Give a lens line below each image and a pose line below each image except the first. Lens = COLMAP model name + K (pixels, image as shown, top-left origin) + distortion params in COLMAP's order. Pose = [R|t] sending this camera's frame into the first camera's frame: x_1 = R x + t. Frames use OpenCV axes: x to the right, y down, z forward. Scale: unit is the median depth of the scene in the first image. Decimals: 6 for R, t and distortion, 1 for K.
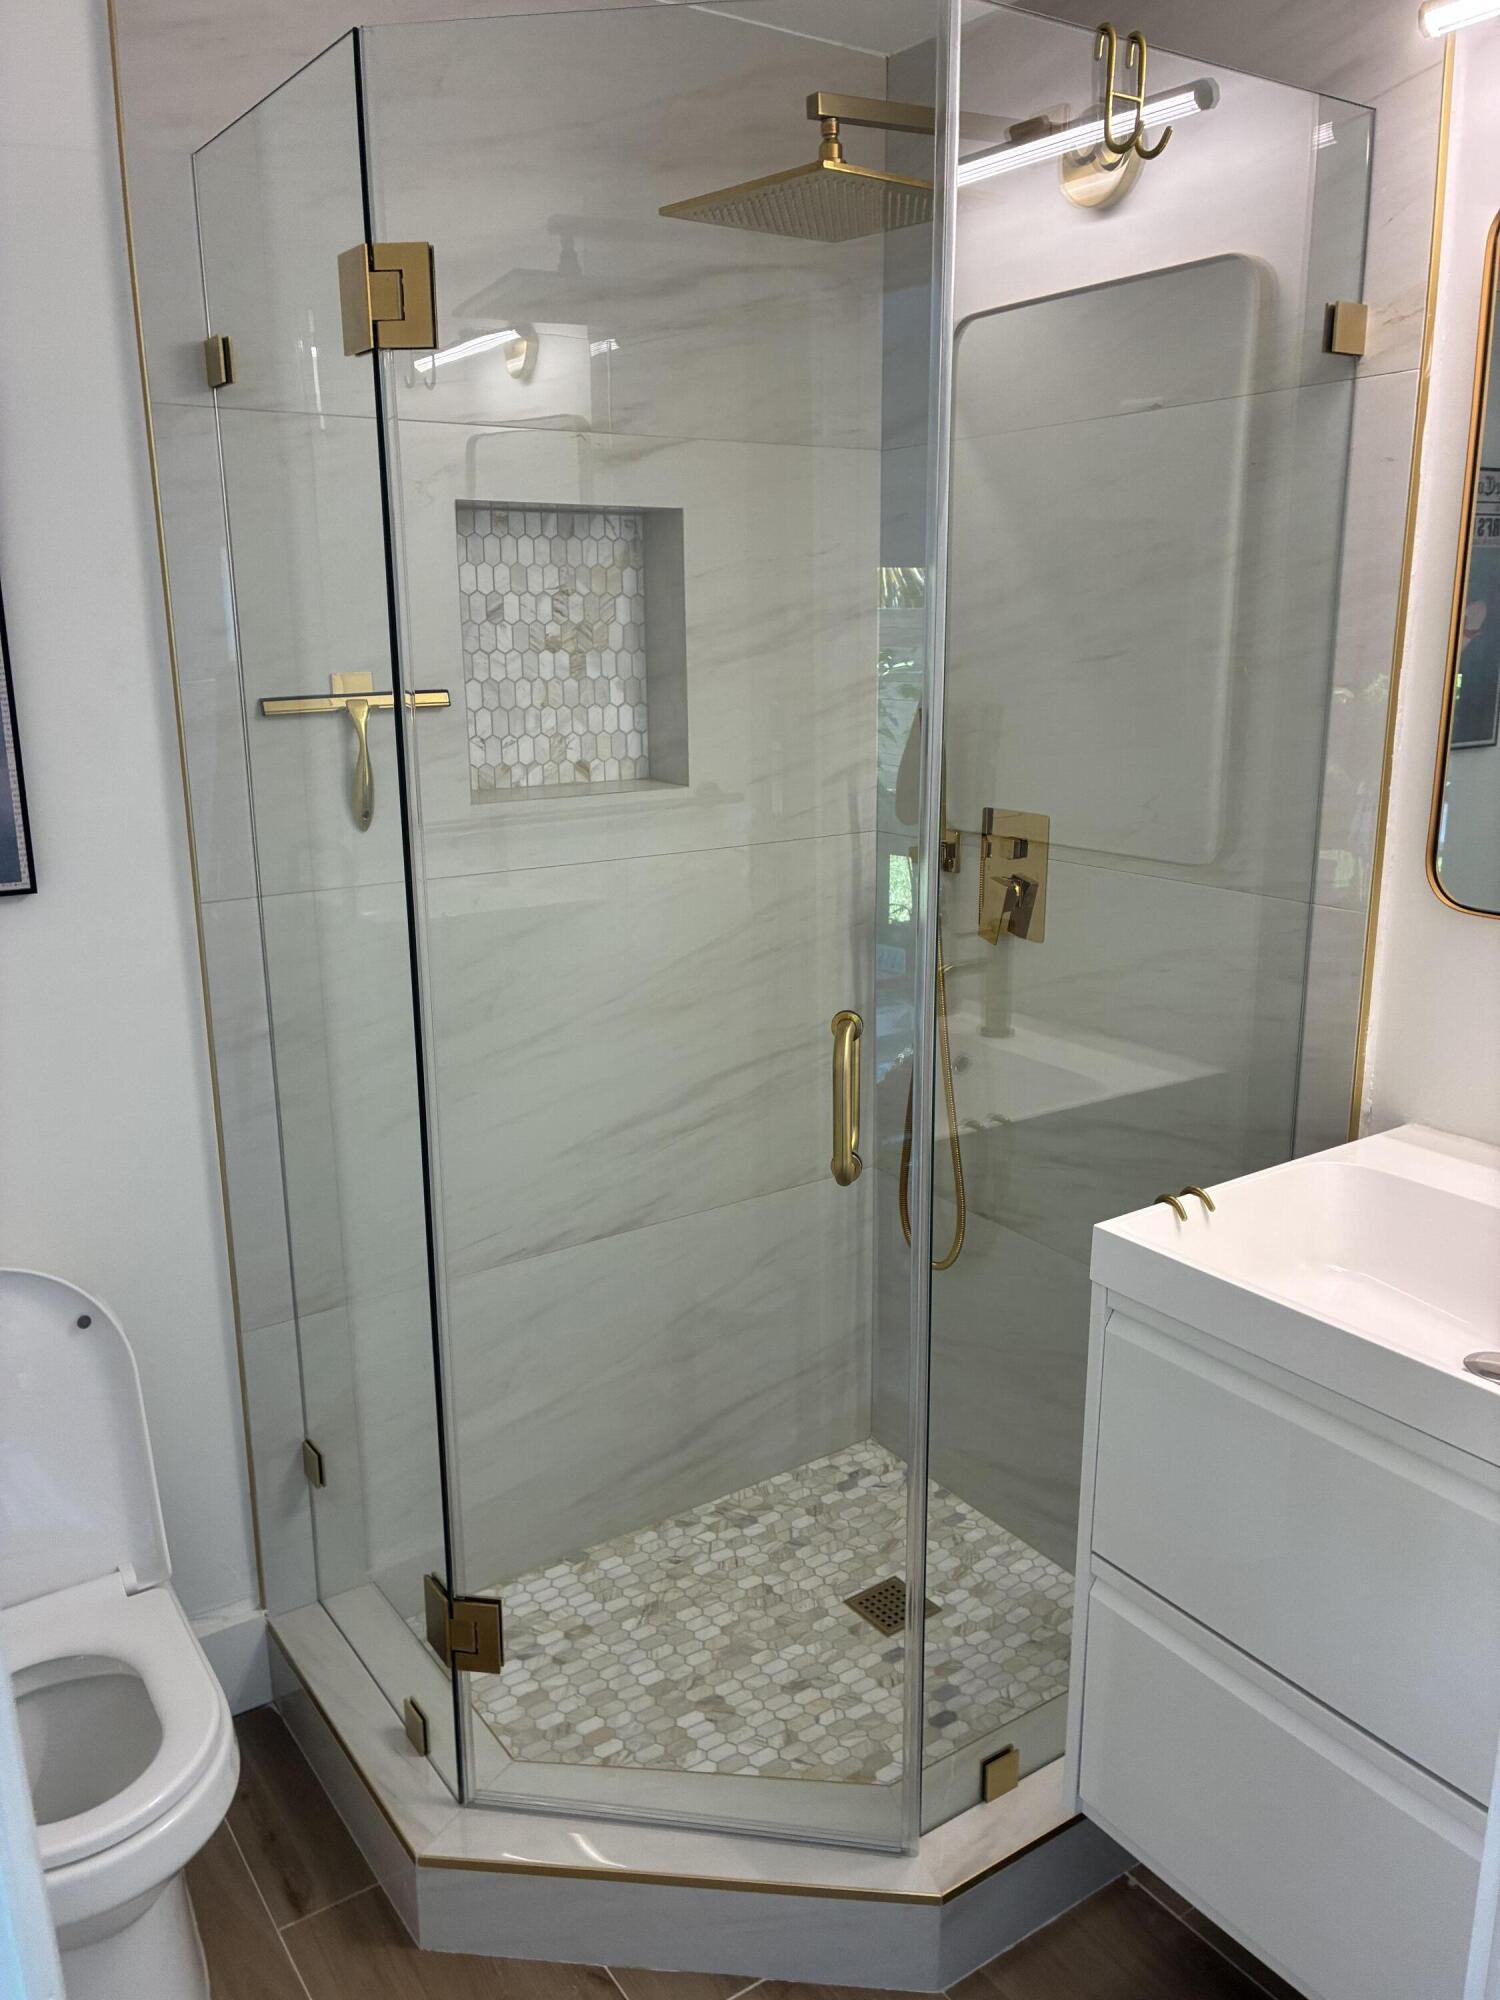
lens RADIAL K [[1529.8, 0, 741.8], [0, 1529.8, 999.5], [0, 0, 1]] dist [0.045525, -0.051262]
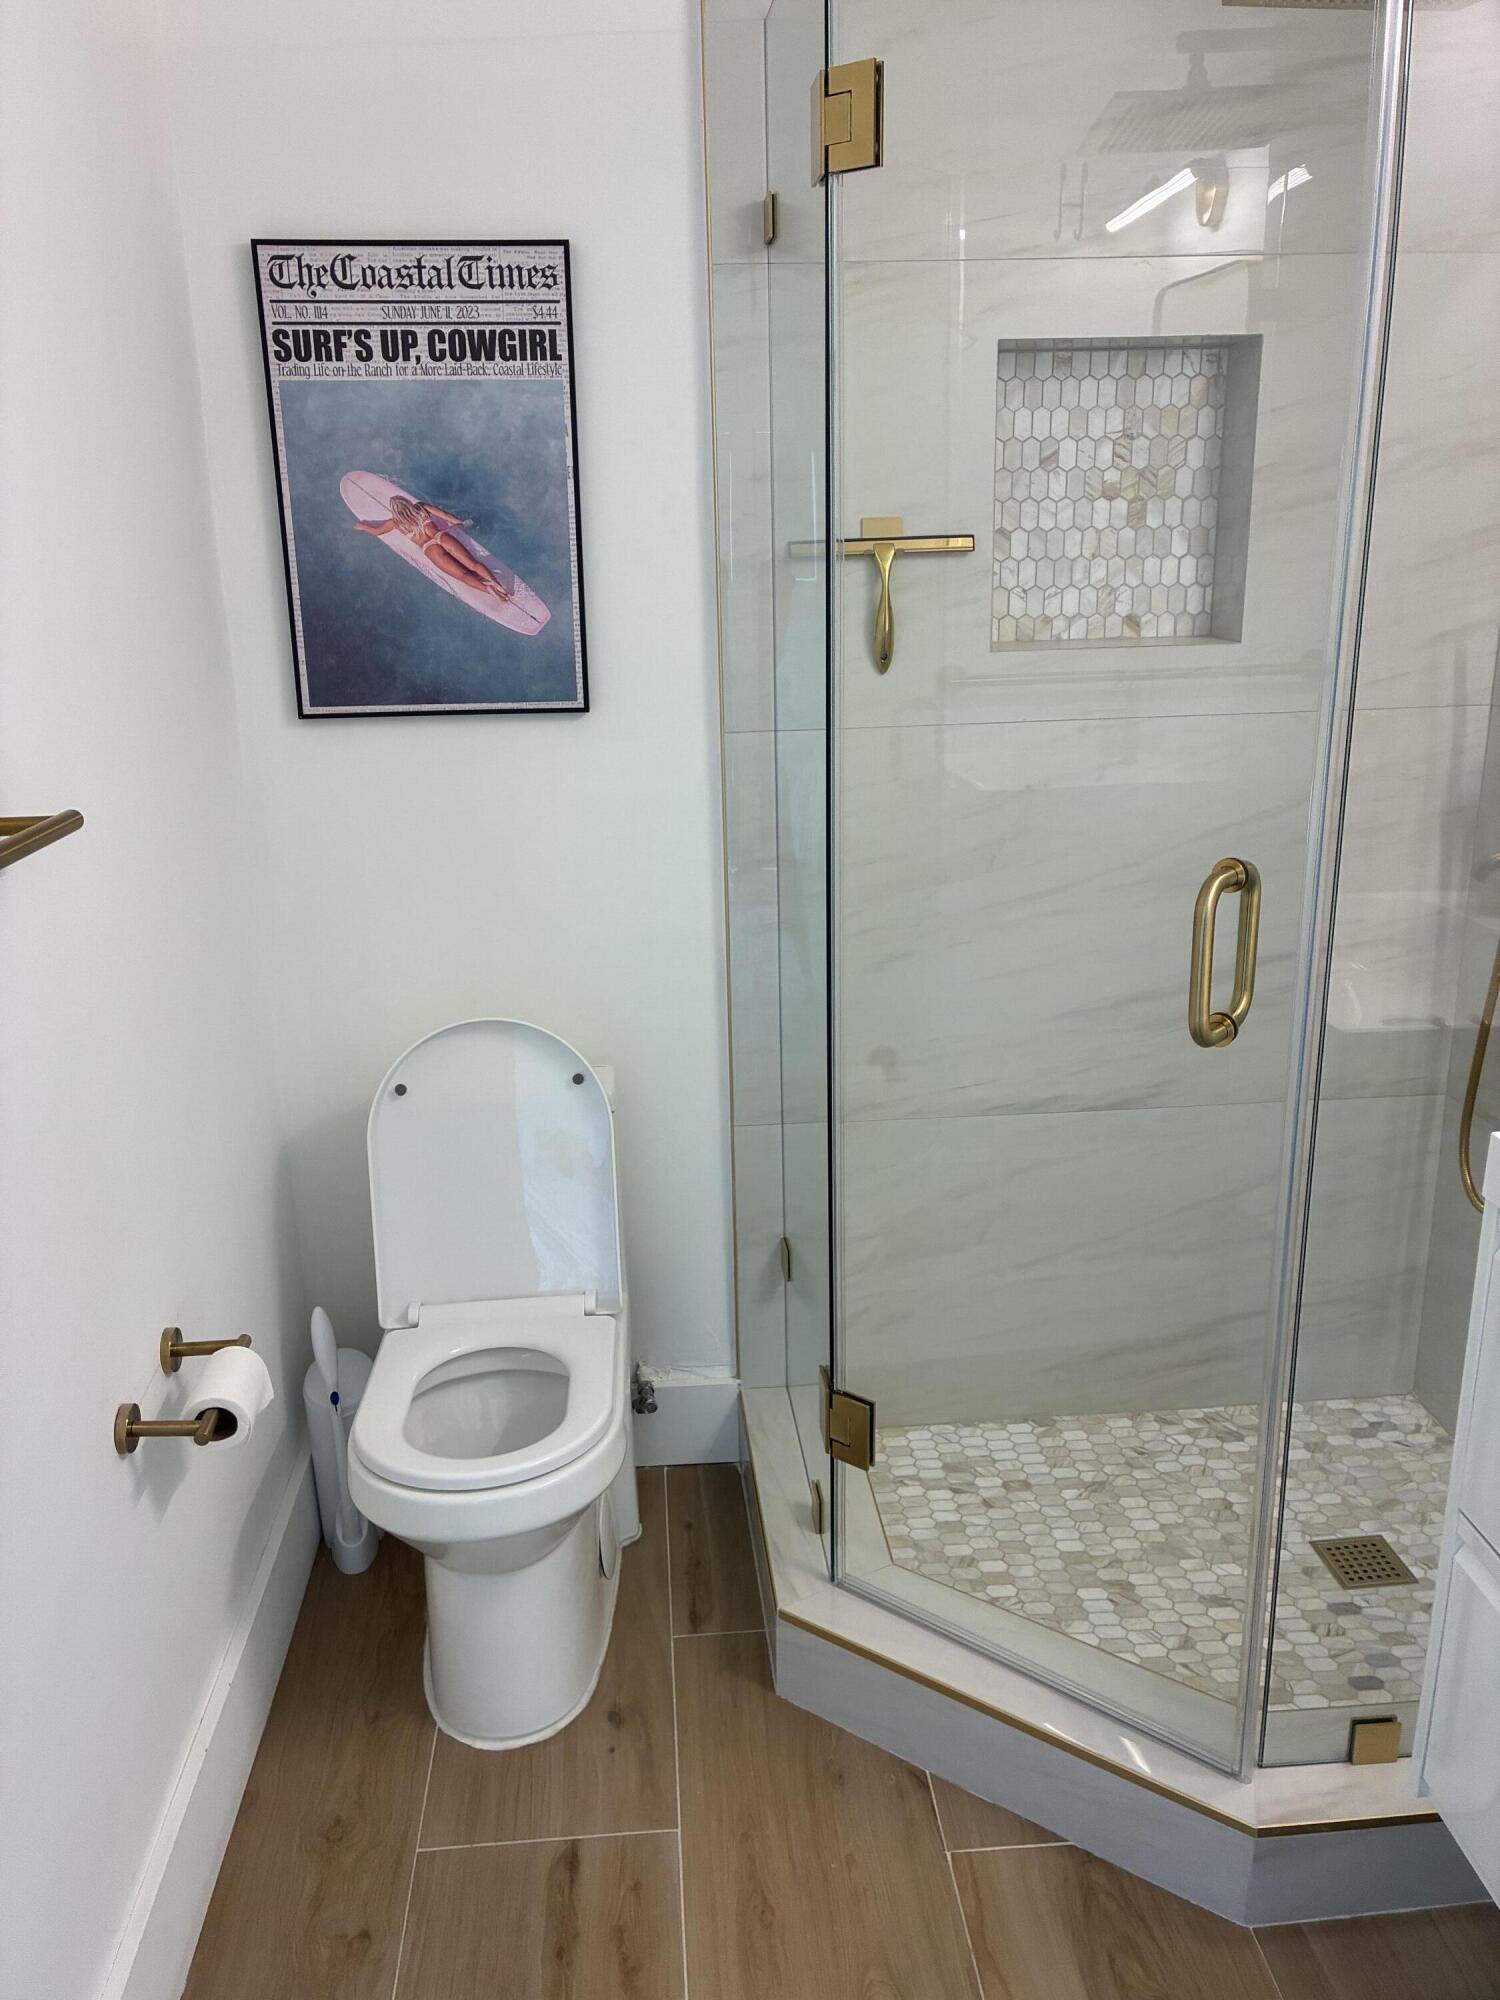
lens RADIAL K [[1529.8, 0, 736.9], [0, 1529.8, 997.7], [0, 0, 1]] dist [0.045525, -0.051262]
pose [[0.866502, 0.129971, -0.481955, 0.189407], [-0.105852, 0.991393, 0.077043, 0.036625], [0.487821, -0.015742, 0.872802, 0.034791]]
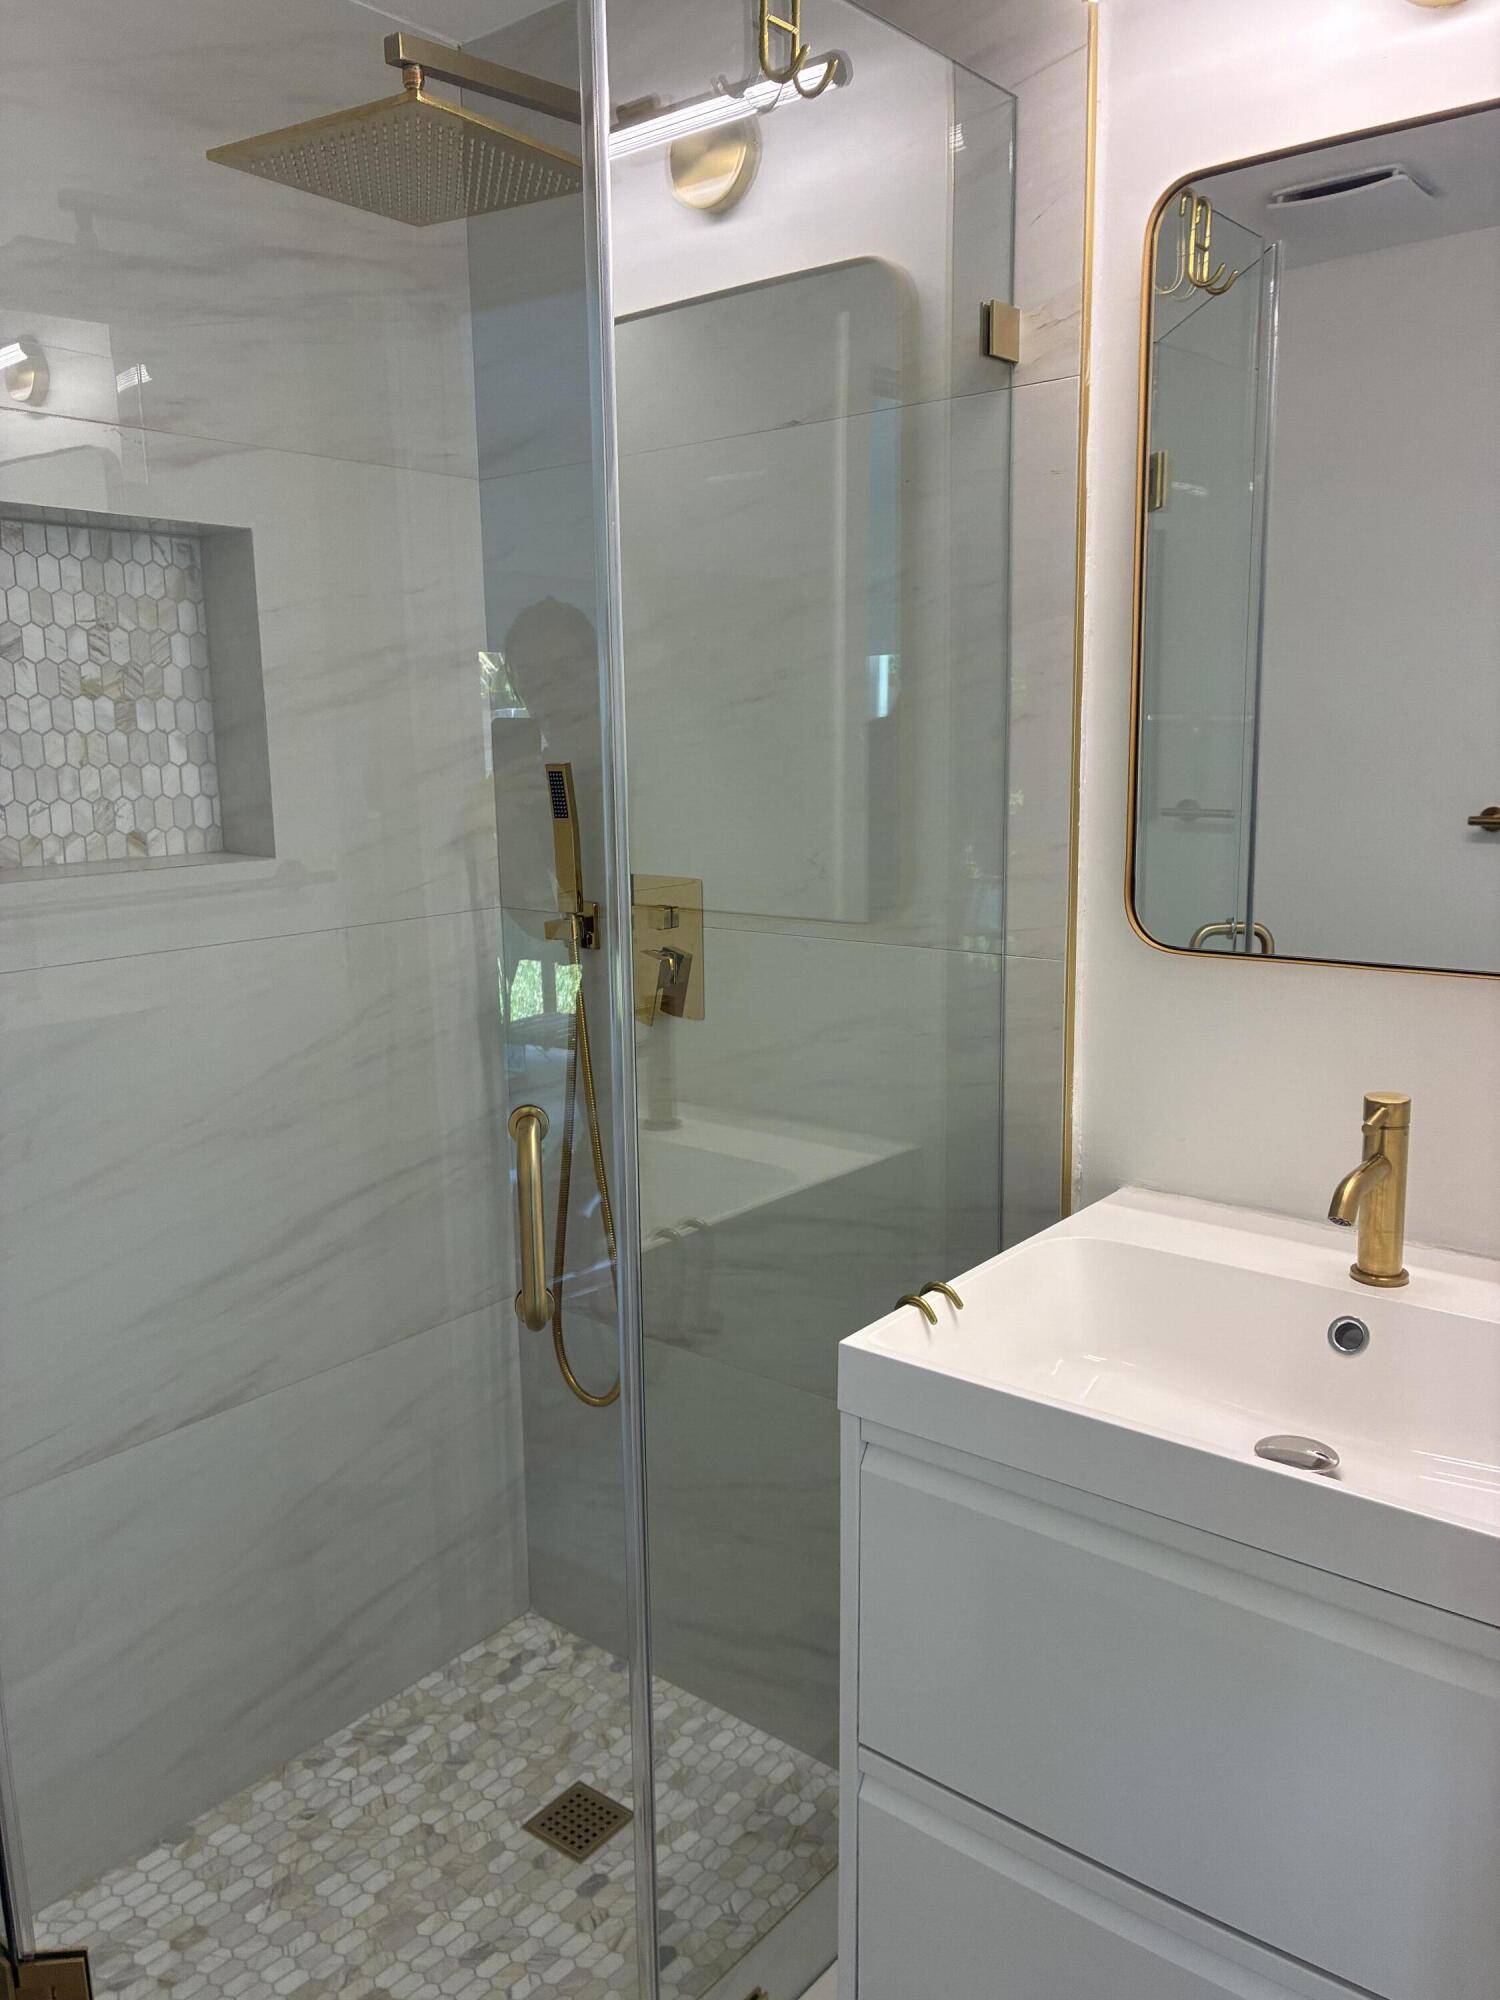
lens RADIAL K [[1529.8, 0, 733.7], [0, 1529.8, 1001.1], [0, 0, 1]] dist [0.045525, -0.051262]
pose [[0.961092, -0.055259, 0.270644, -0.027420], [0.074296, 0.995393, -0.060599, 0.007216], [-0.266048, 0.078349, 0.960770, 0.147293]]
